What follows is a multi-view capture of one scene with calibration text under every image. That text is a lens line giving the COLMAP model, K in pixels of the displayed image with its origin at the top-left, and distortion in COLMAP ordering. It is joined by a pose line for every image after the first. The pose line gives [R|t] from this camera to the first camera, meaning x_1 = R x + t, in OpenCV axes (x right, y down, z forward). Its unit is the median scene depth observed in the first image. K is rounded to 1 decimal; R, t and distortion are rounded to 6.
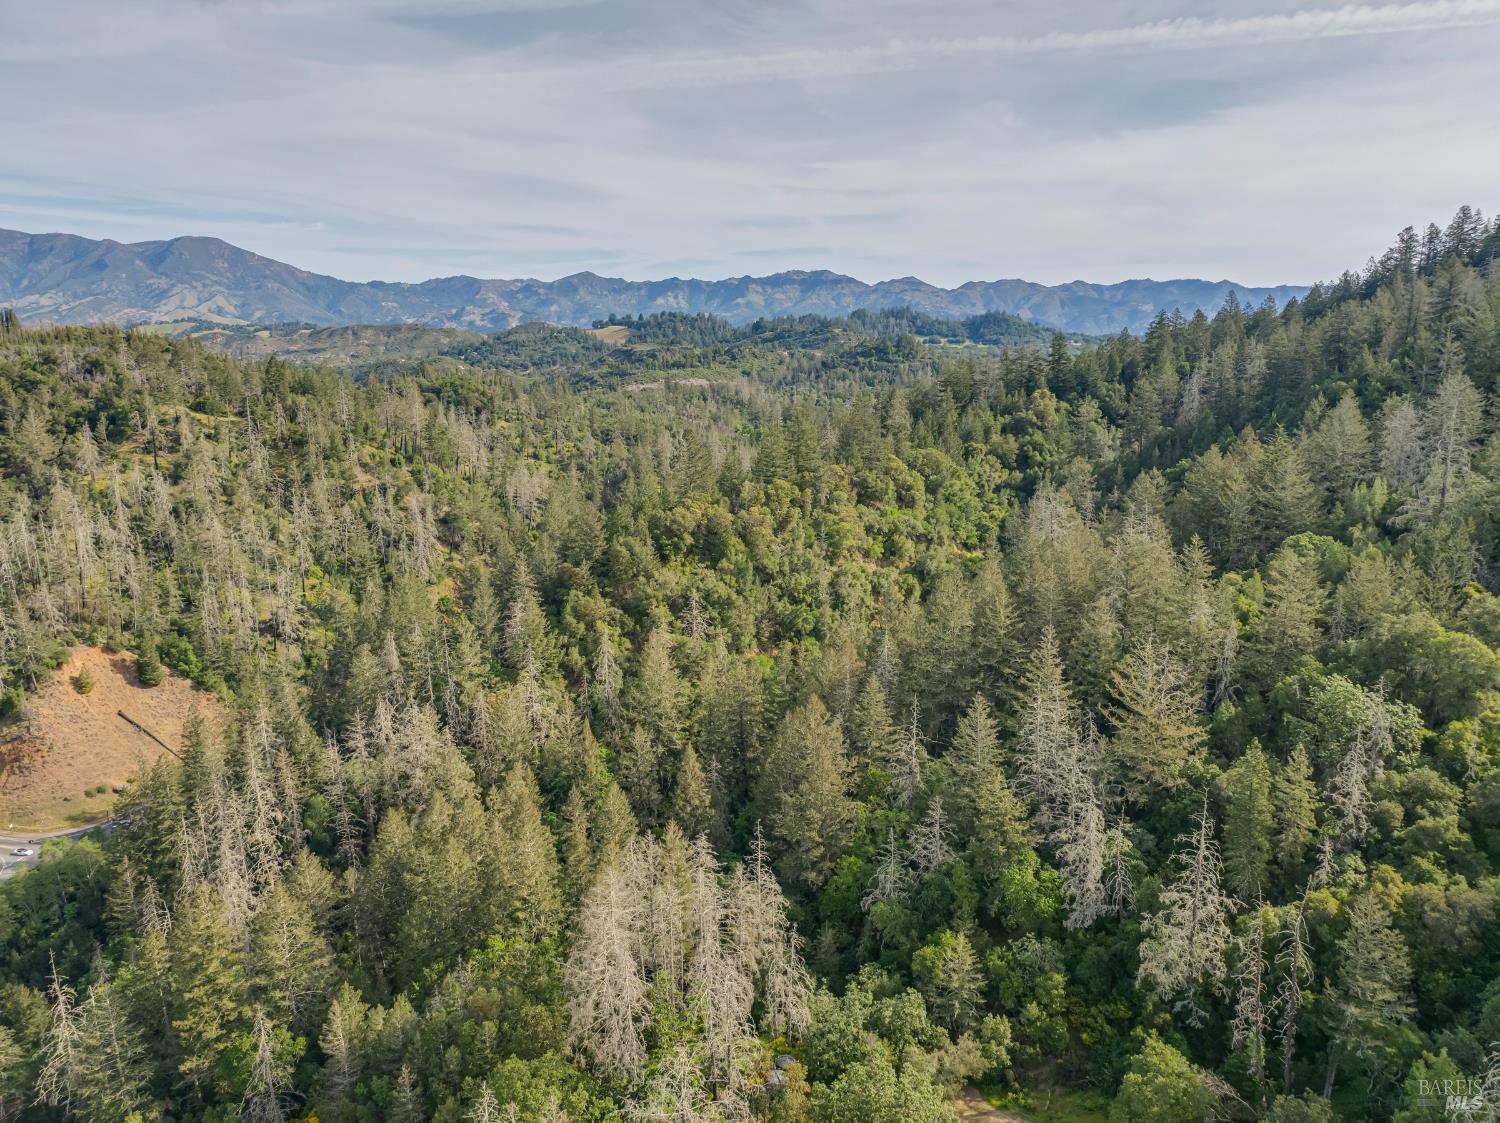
lens RADIAL K [[1075.4, 0, 758.9], [0, 1075.4, 544.2], [0, 0, 1]] dist [-0.033990, -0.003020]
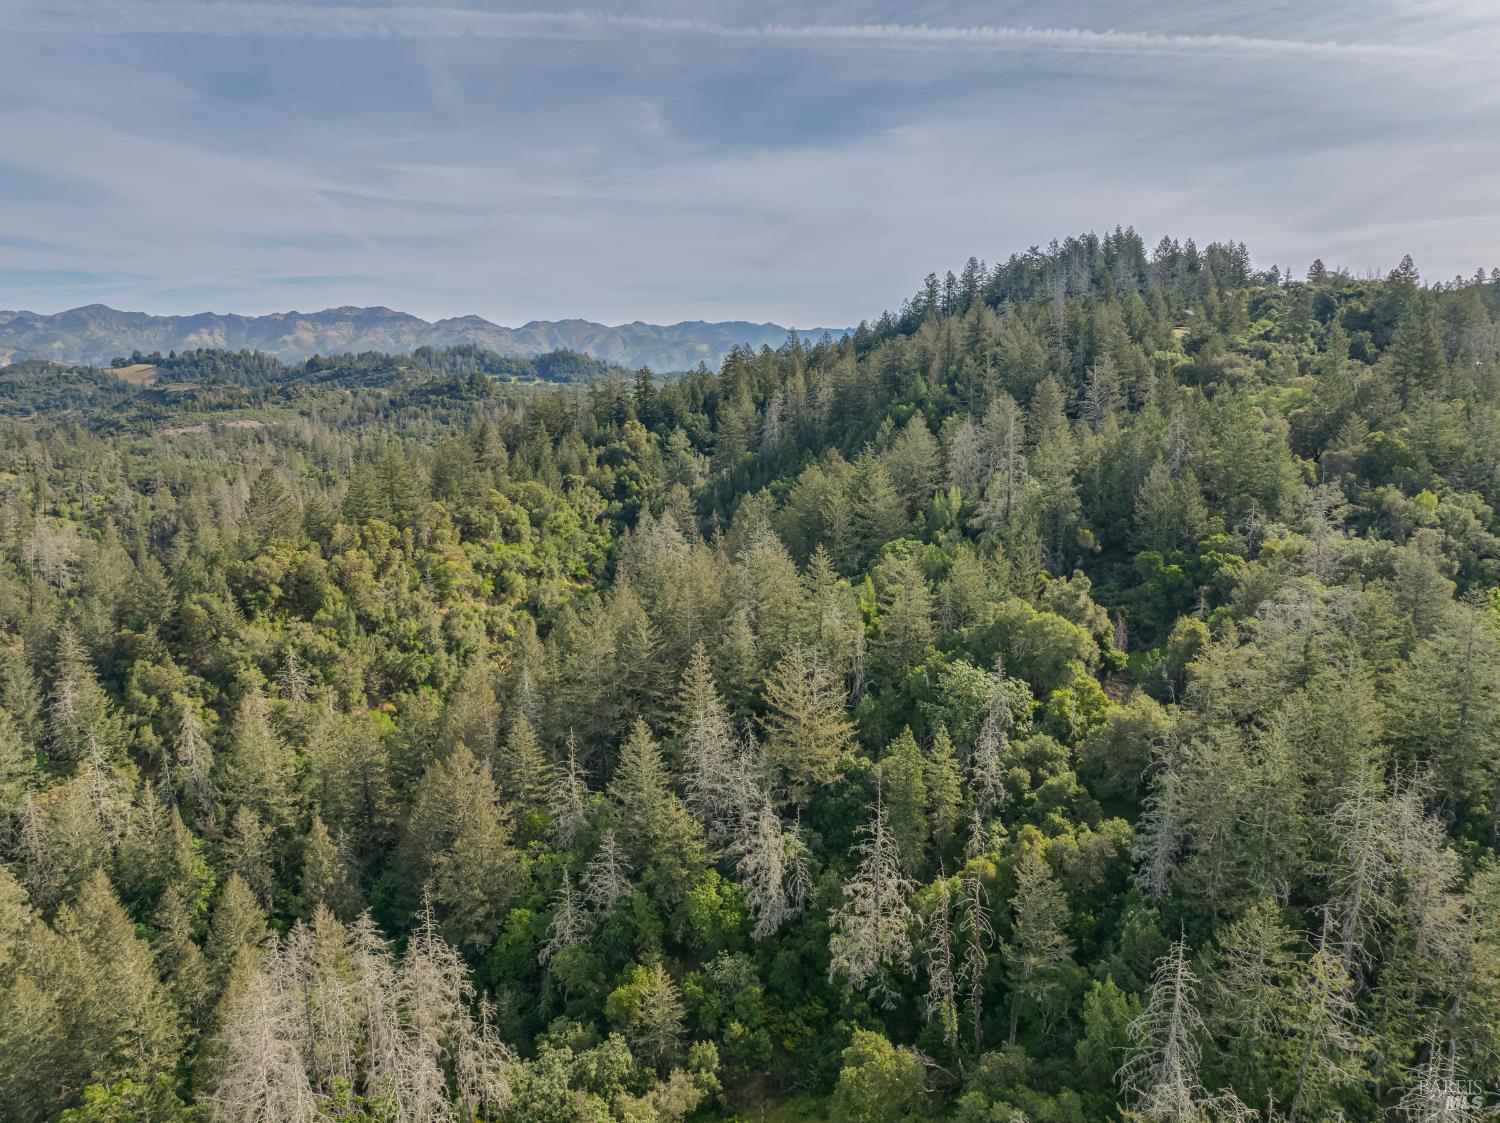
lens RADIAL K [[1050.6, 0, 656.9], [0, 1050.6, 566.4], [0, 0, 1]] dist [-0.033172, -0.004920]
pose [[0.923681, -0.061147, 0.378252, -0.105011], [0.075171, 0.996919, -0.022405, 0.018887], [-0.375716, 0.049129, 0.925432, 0.078608]]
